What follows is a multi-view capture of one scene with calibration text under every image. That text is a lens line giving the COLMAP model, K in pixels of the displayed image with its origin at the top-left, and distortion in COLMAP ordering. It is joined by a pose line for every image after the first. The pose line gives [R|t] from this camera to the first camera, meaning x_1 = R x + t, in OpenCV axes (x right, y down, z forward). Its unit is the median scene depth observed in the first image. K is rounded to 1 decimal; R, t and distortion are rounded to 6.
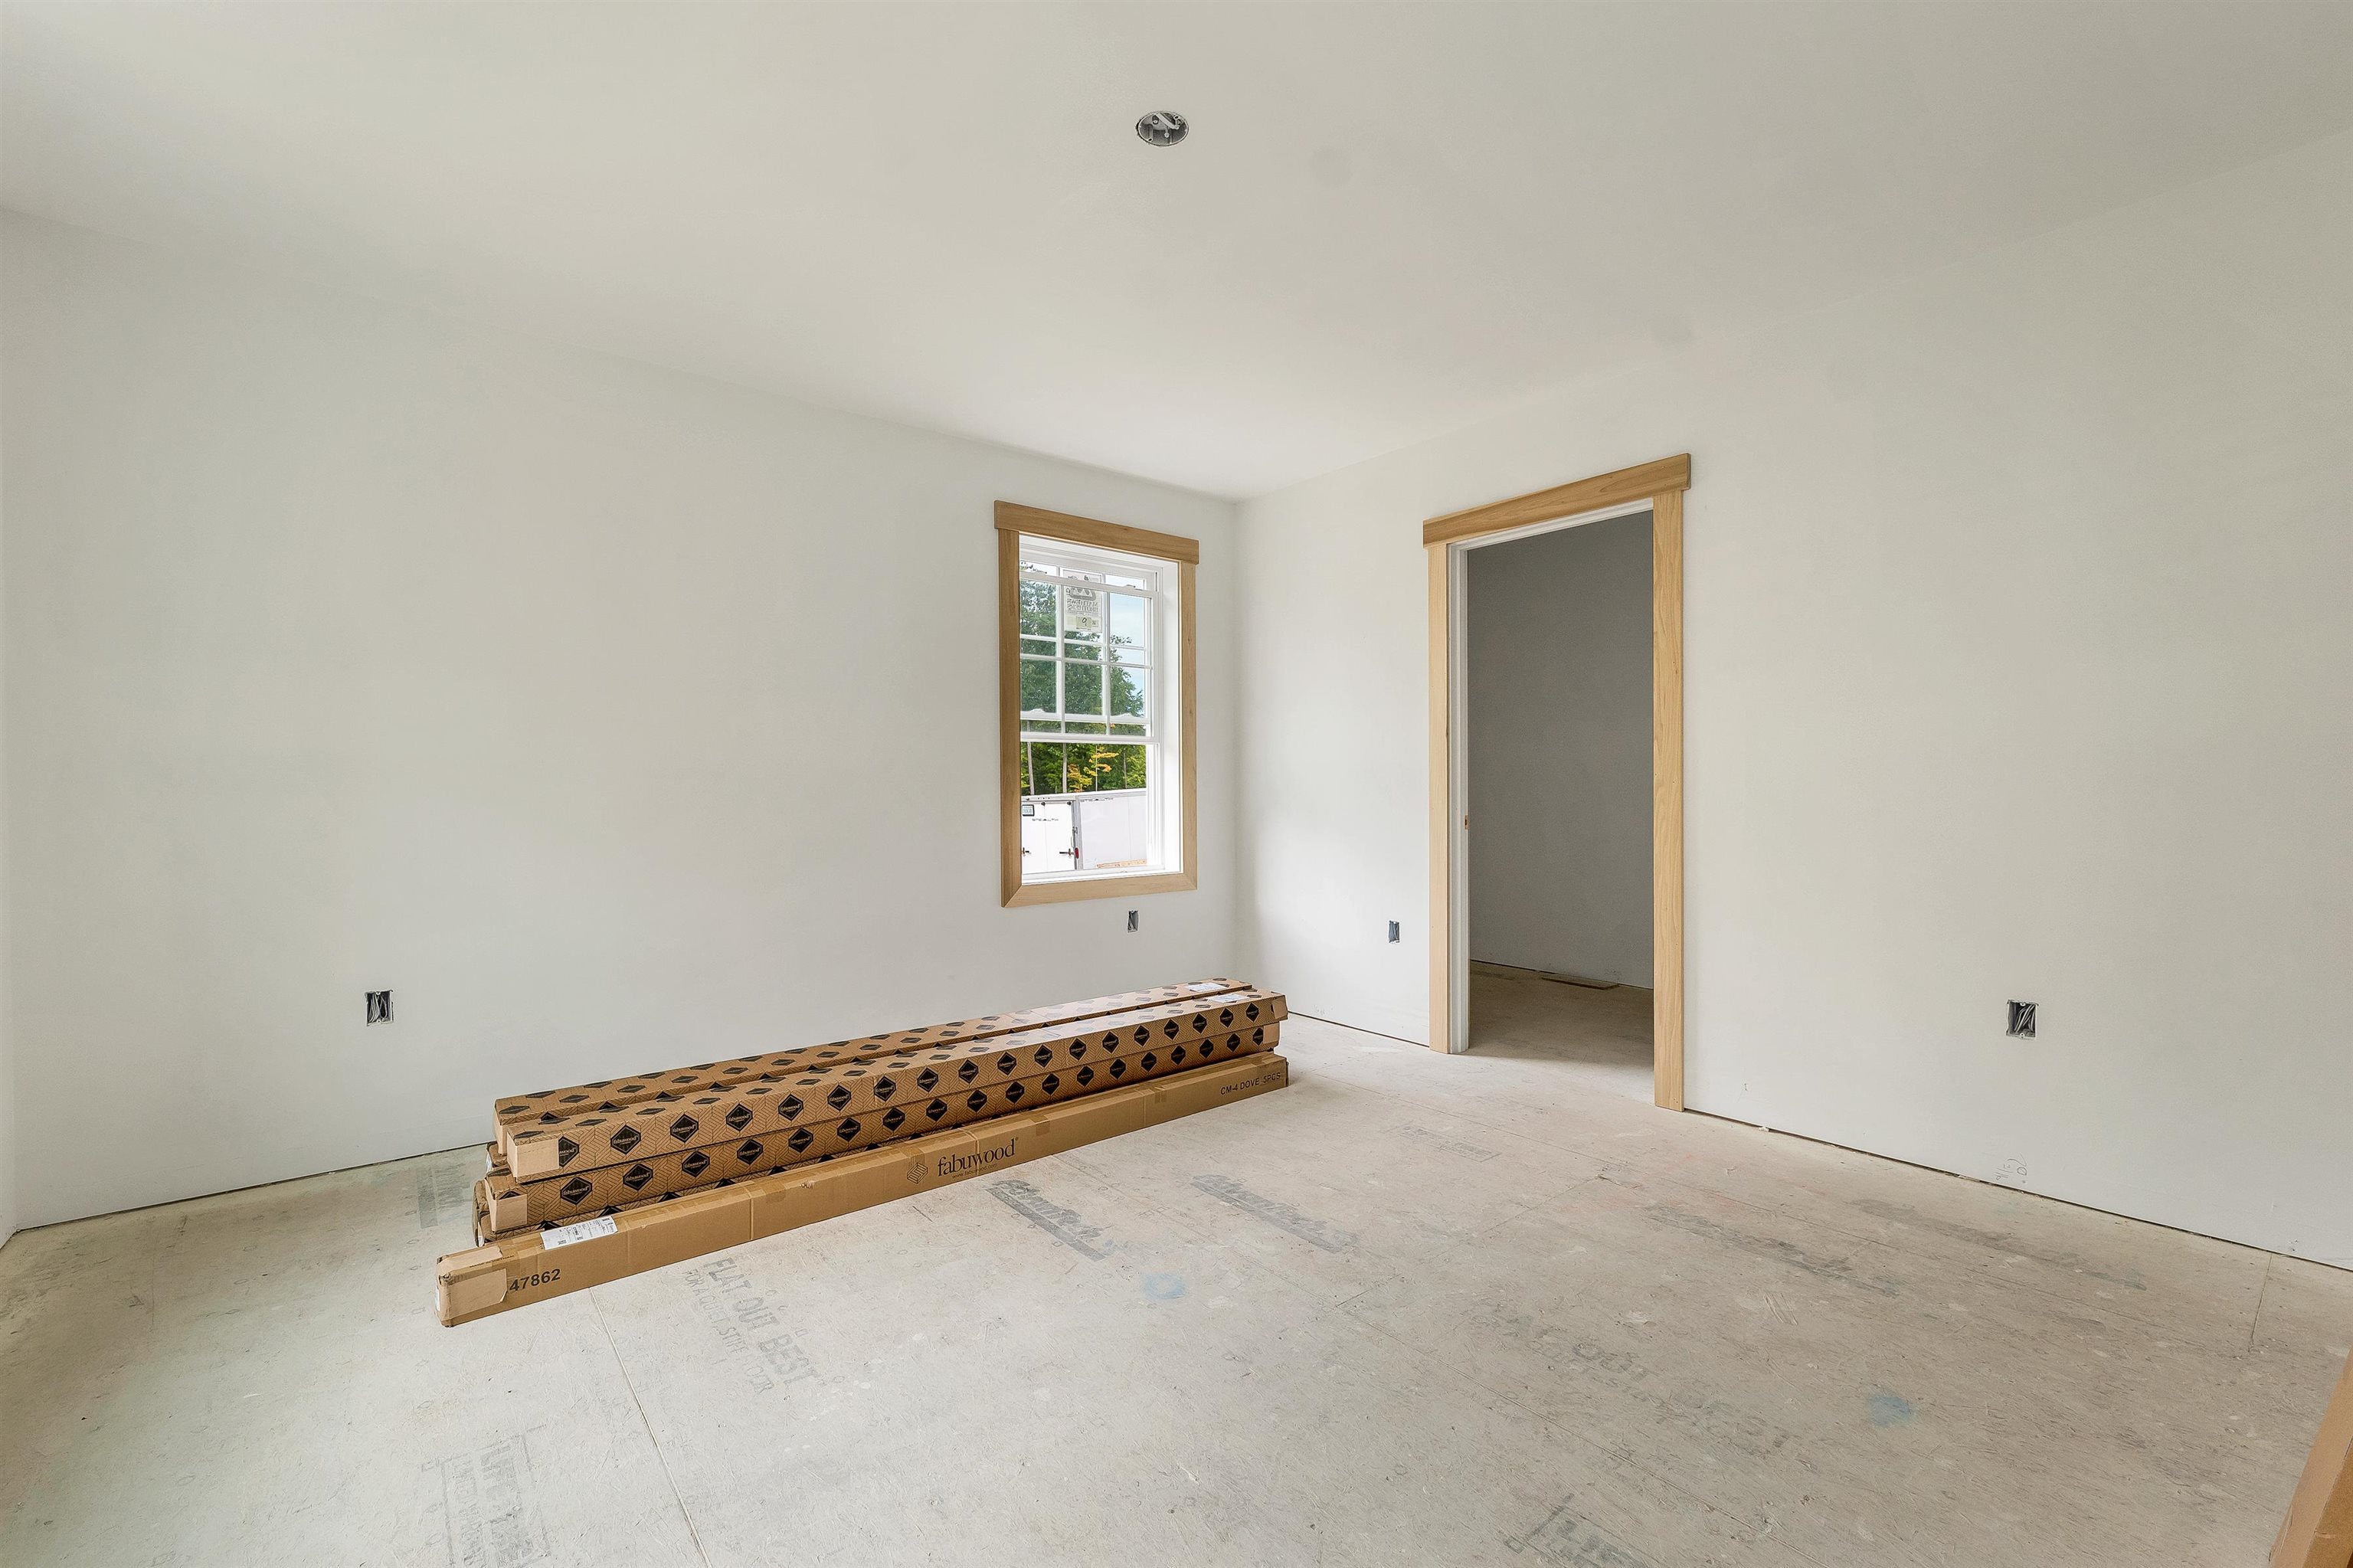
lens RADIAL K [[948.1, 0, 1170.9], [0, 948.1, 824.3], [0, 0, 1]] dist [-0.037971, 0.013712]
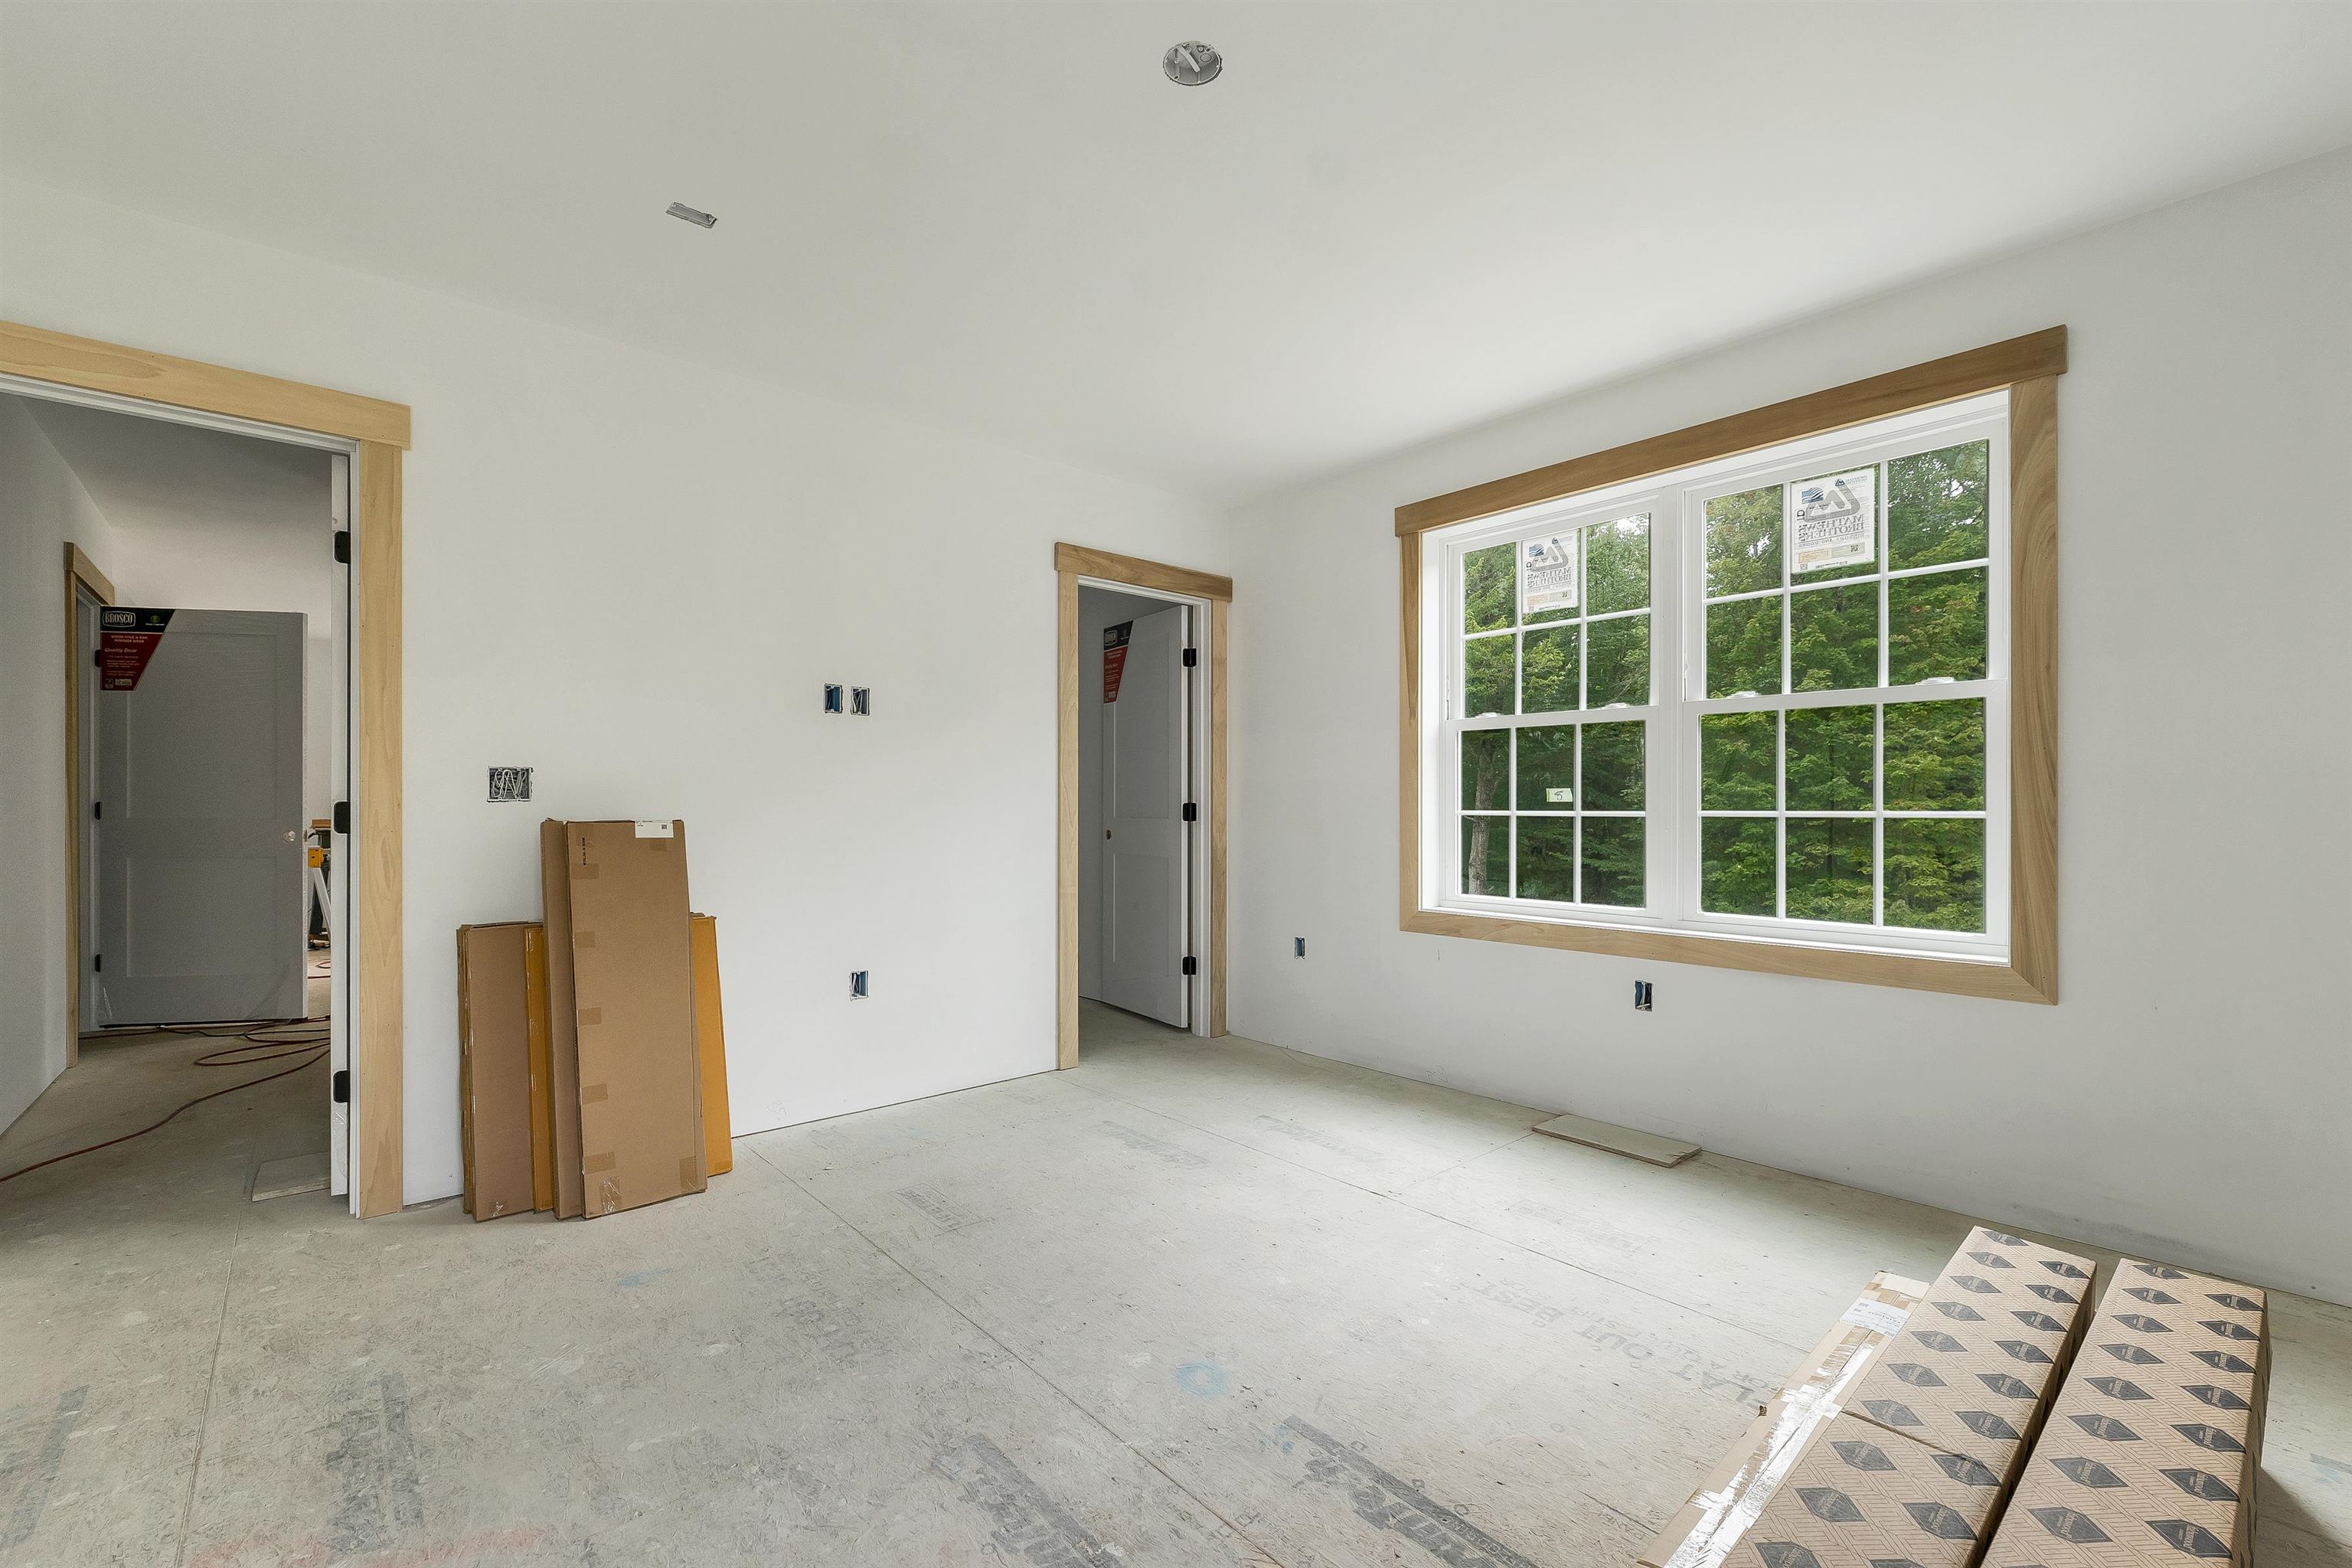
lens RADIAL K [[993.3, 0, 1175.1], [0, 993.3, 804.4], [0, 0, 1]] dist [0.003486, 0.000140]
pose [[-0.999065, 0.009619, -0.042138, 0.036381], [0.007946, 0.999181, 0.039684, -0.055435], [0.042485, 0.039312, -0.998323, 1.374655]]
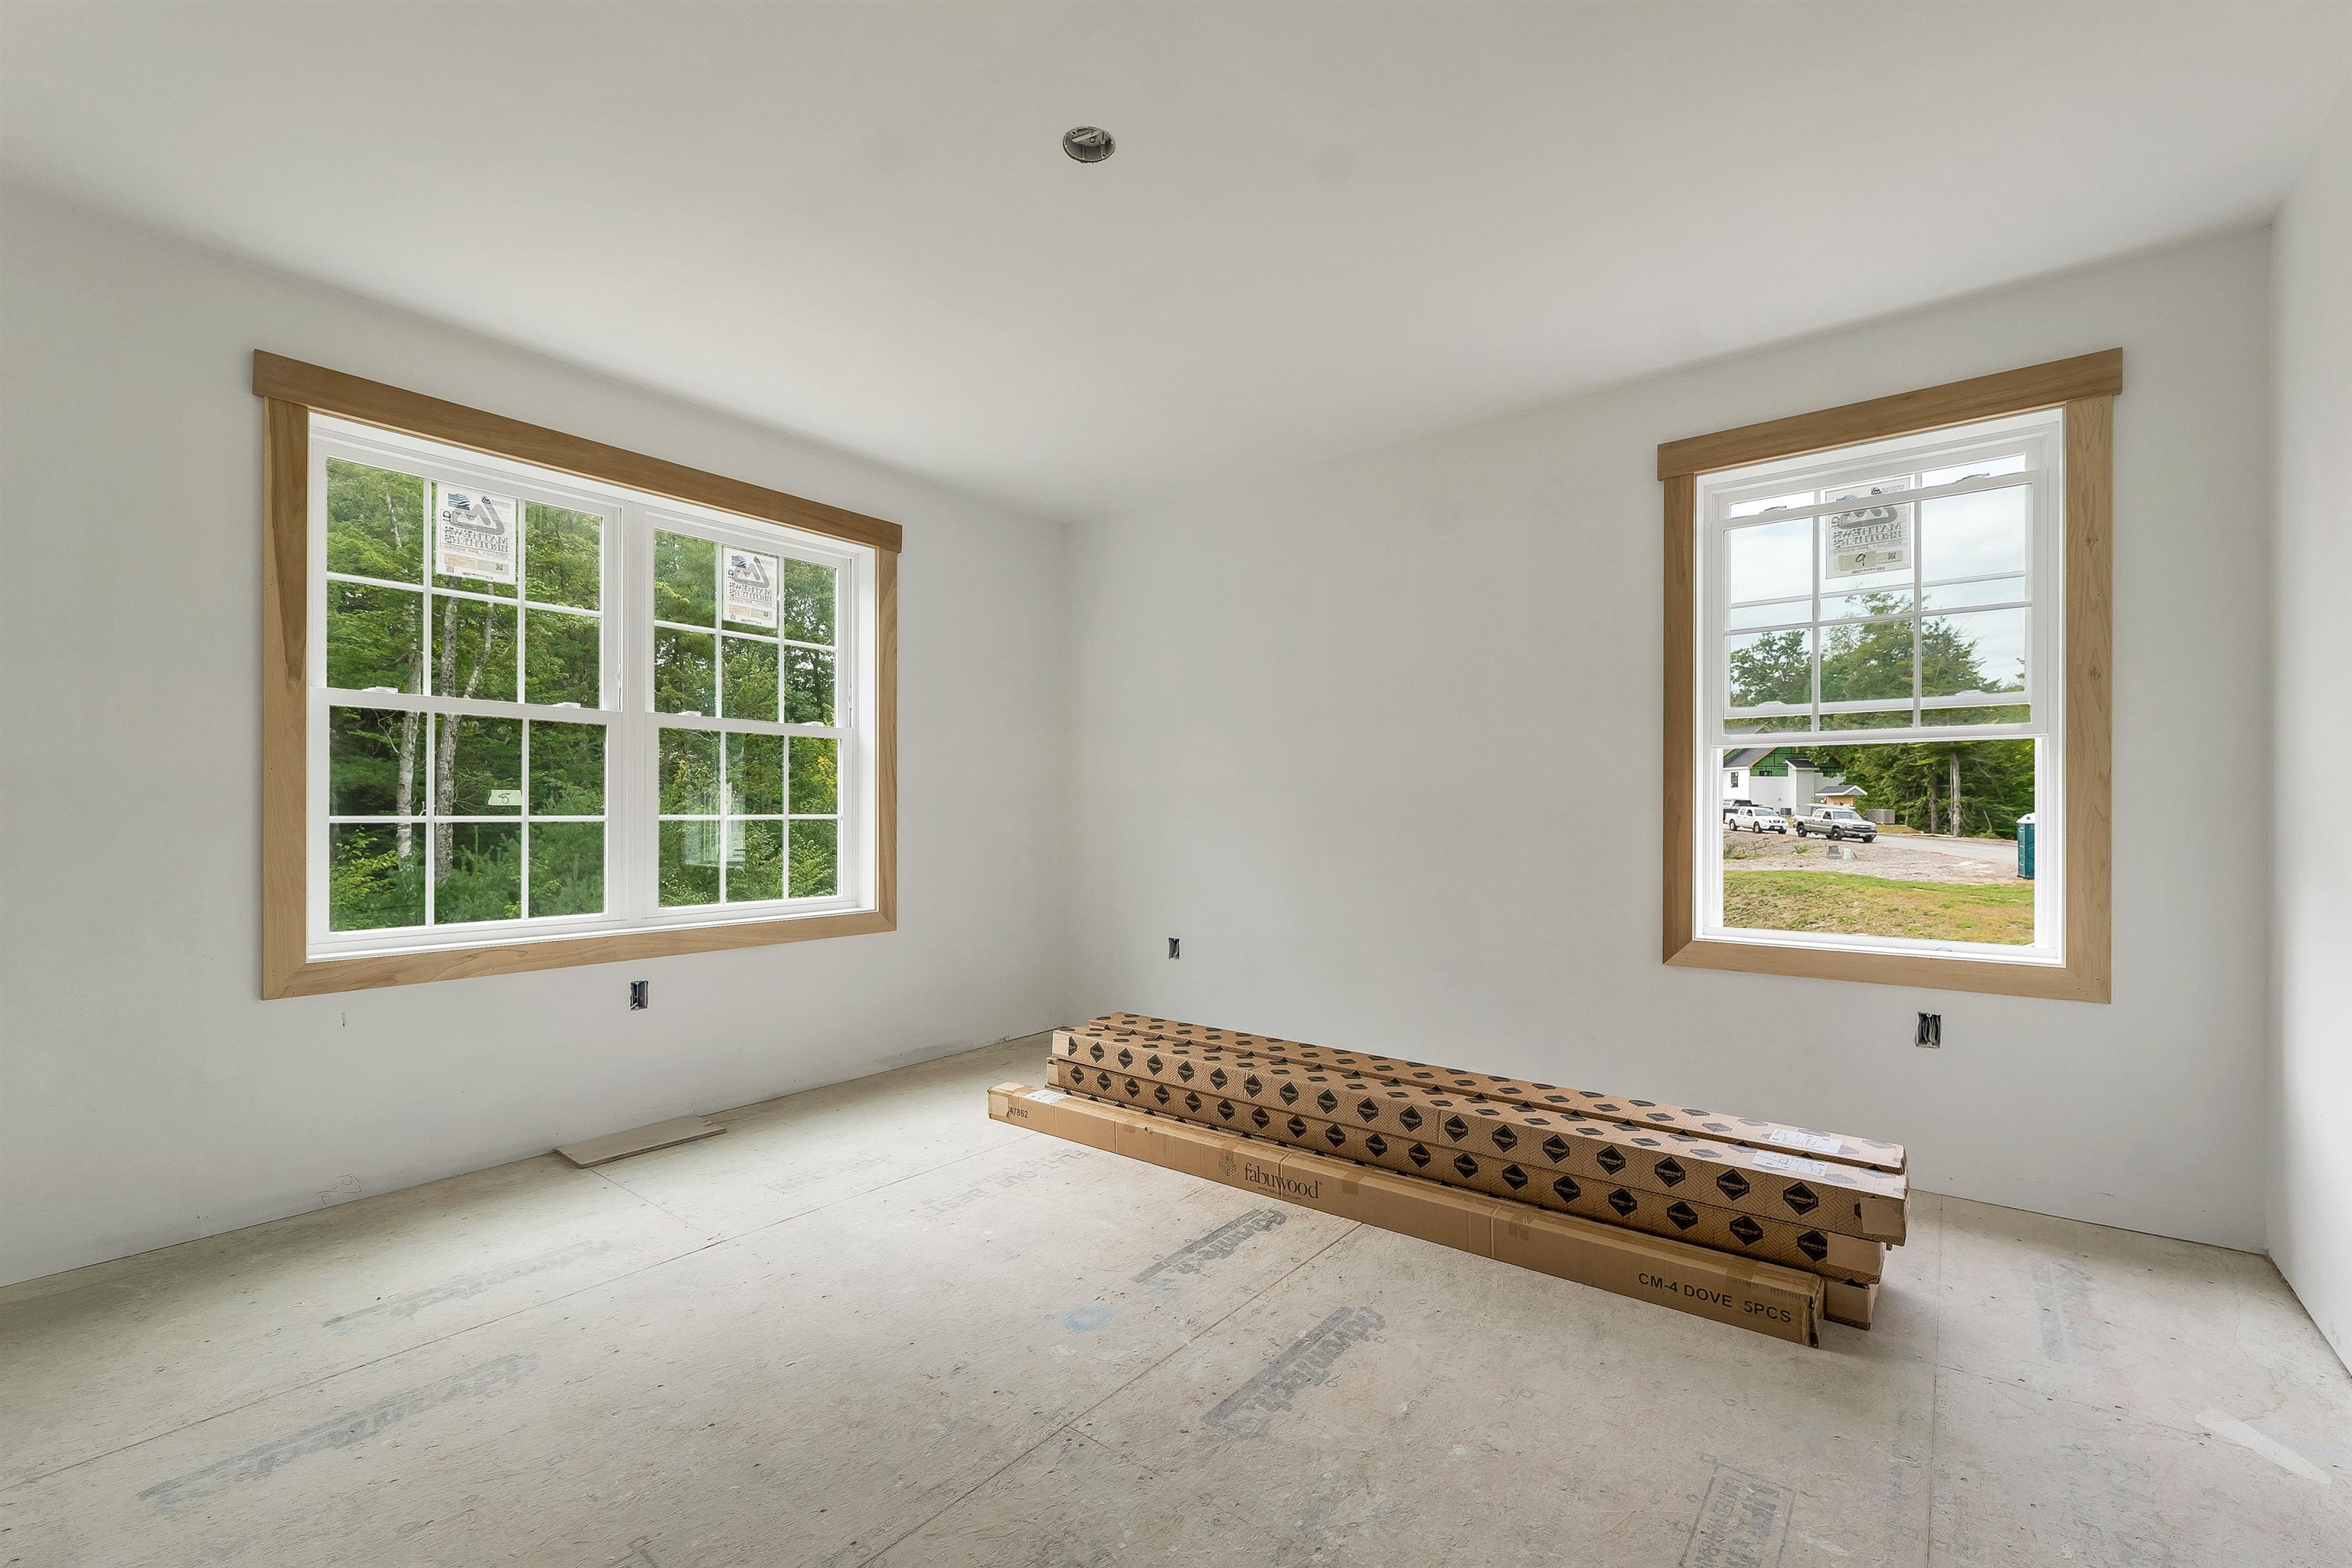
lens RADIAL K [[989.4, 0, 1171.6], [0, 989.4, 811.6], [0, 0, 1]] dist [-0.001741, -0.000216]
pose [[0.227870, 0.006456, -0.973670, 0.733177], [-0.042370, 0.999097, -0.003291, -0.025233], [0.972769, 0.042004, 0.227938, 0.597813]]
